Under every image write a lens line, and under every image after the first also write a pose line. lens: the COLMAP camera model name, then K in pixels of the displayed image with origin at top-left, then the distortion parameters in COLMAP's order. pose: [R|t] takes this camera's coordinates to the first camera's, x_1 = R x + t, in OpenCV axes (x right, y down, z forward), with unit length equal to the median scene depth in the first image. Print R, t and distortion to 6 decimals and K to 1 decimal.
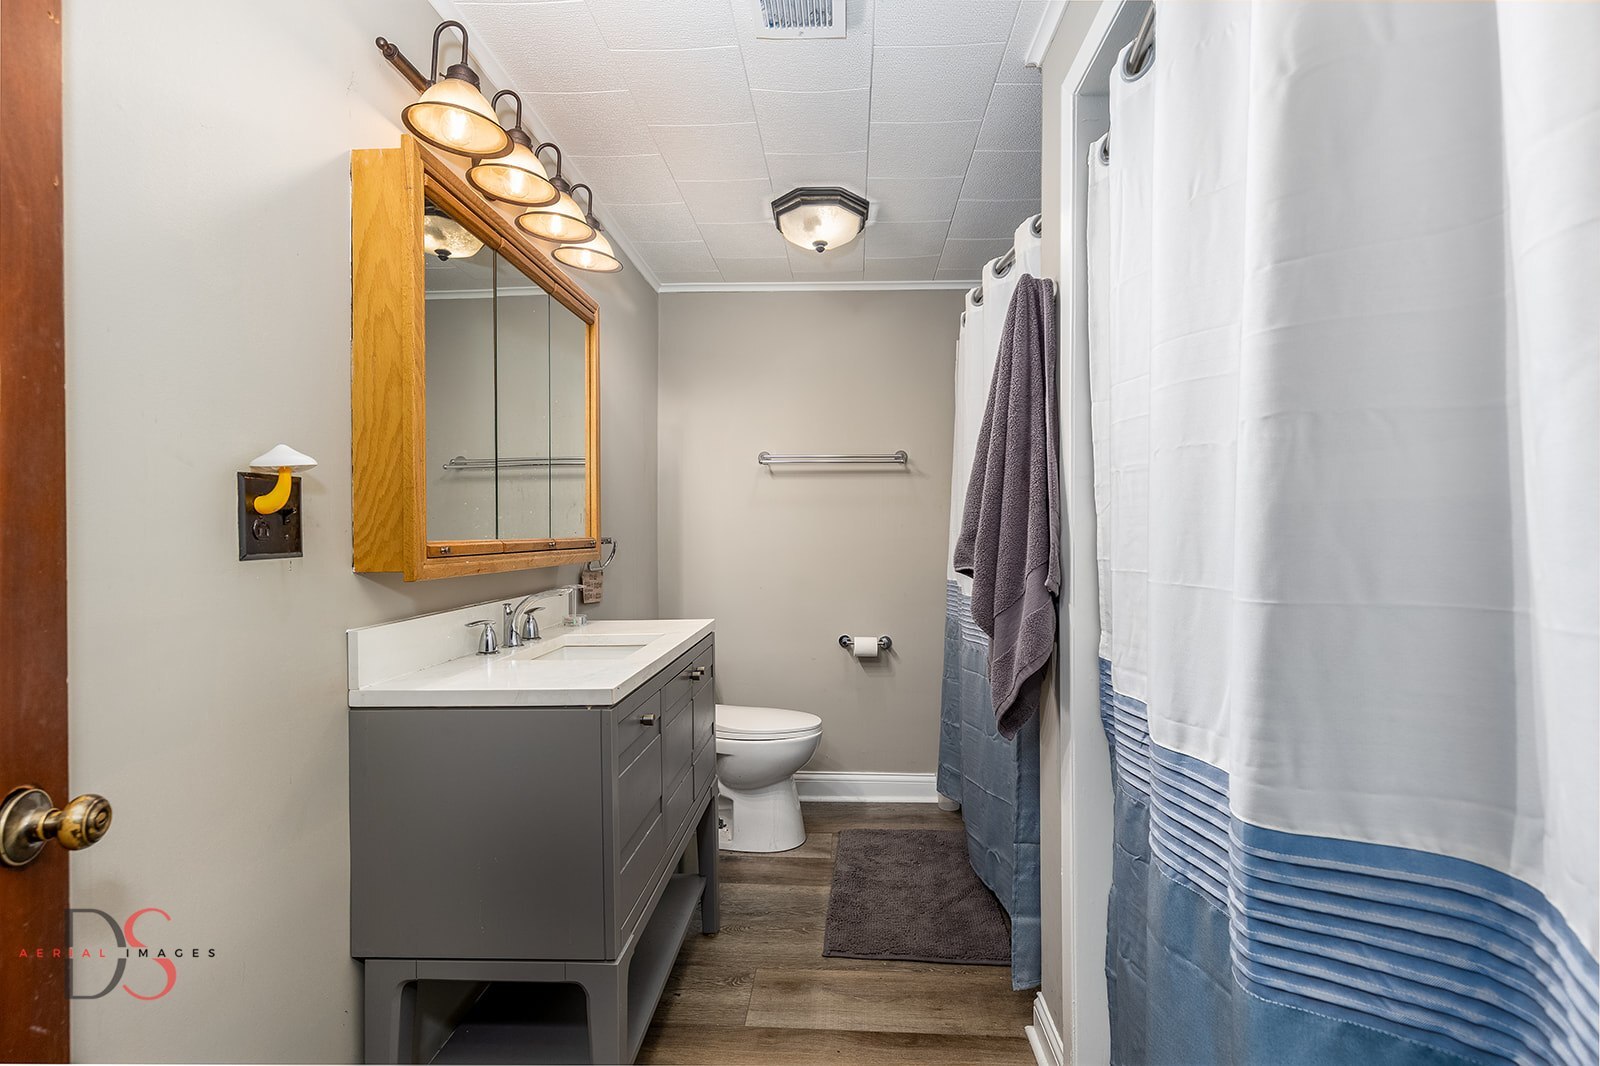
lens RADIAL K [[715.6, 0, 803.6], [0, 715.6, 529.8], [0, 0, 1]] dist [0.000930, 0.000099]
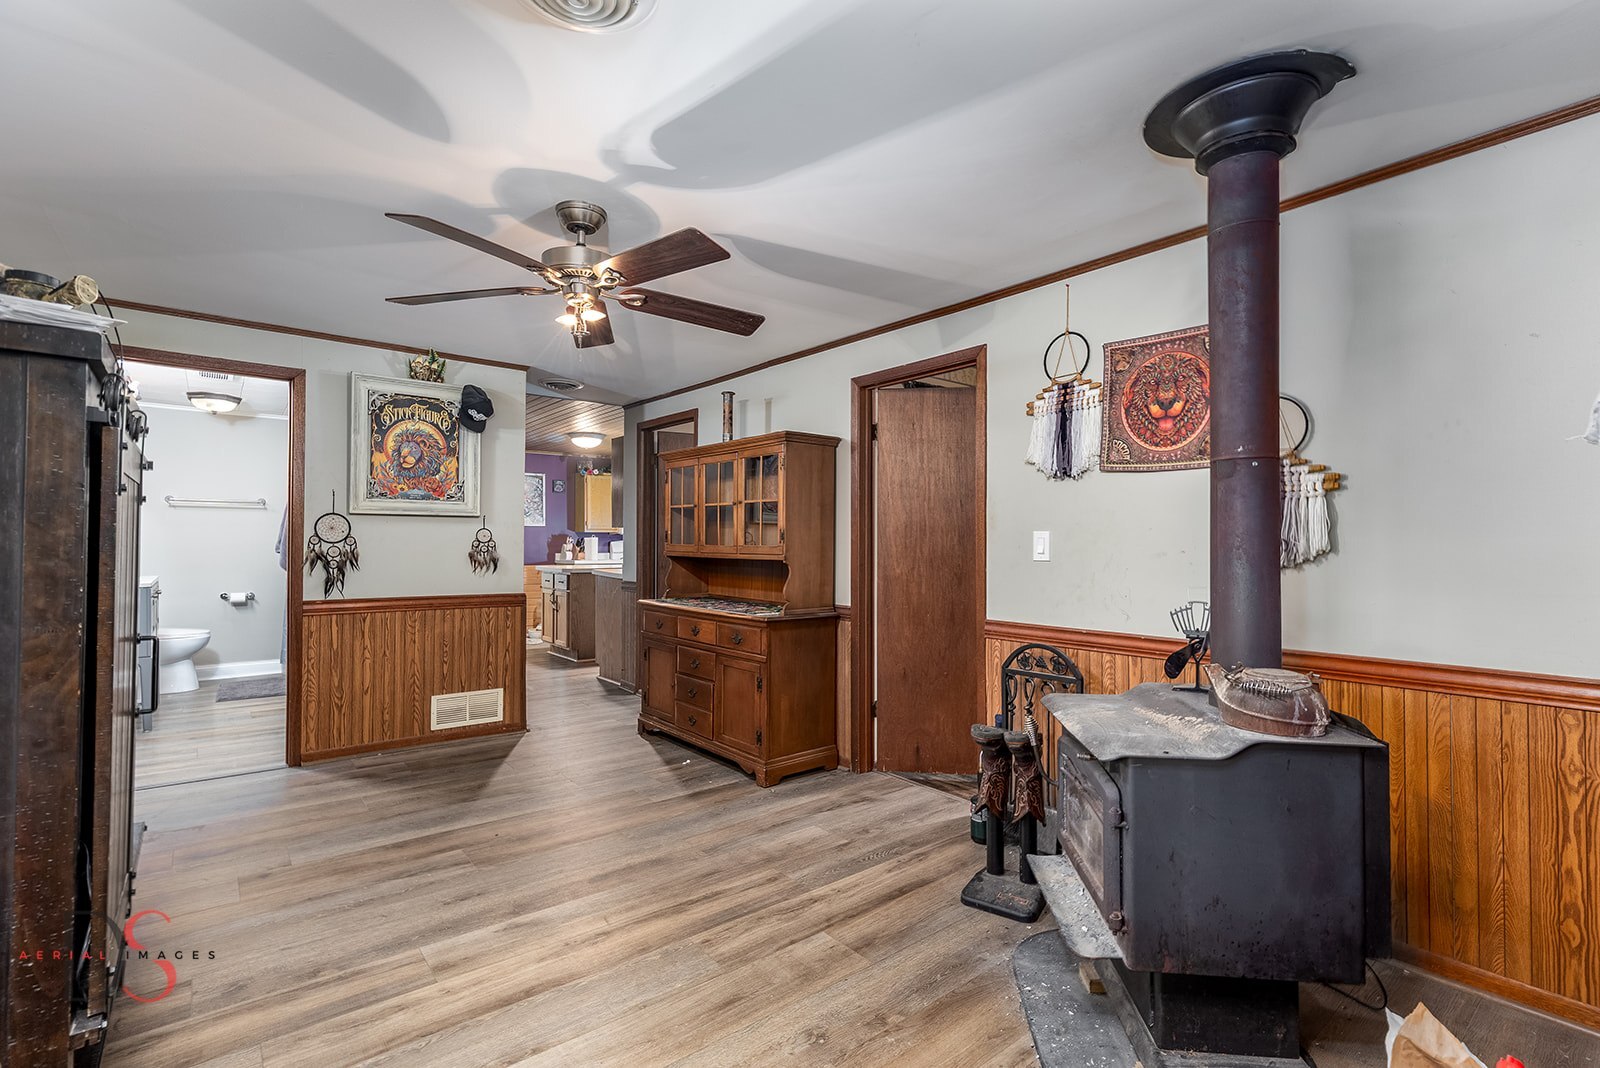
lens RADIAL K [[715.6, 0, 800.2], [0, 715.6, 533.8], [0, 0, 1]] dist [0.000930, 0.000099]
pose [[0.738566, 0.016020, 0.673991, -0.100792], [-0.008121, 0.999857, -0.014866, 0.003455], [-0.674132, 0.005506, 0.738590, -1.501106]]
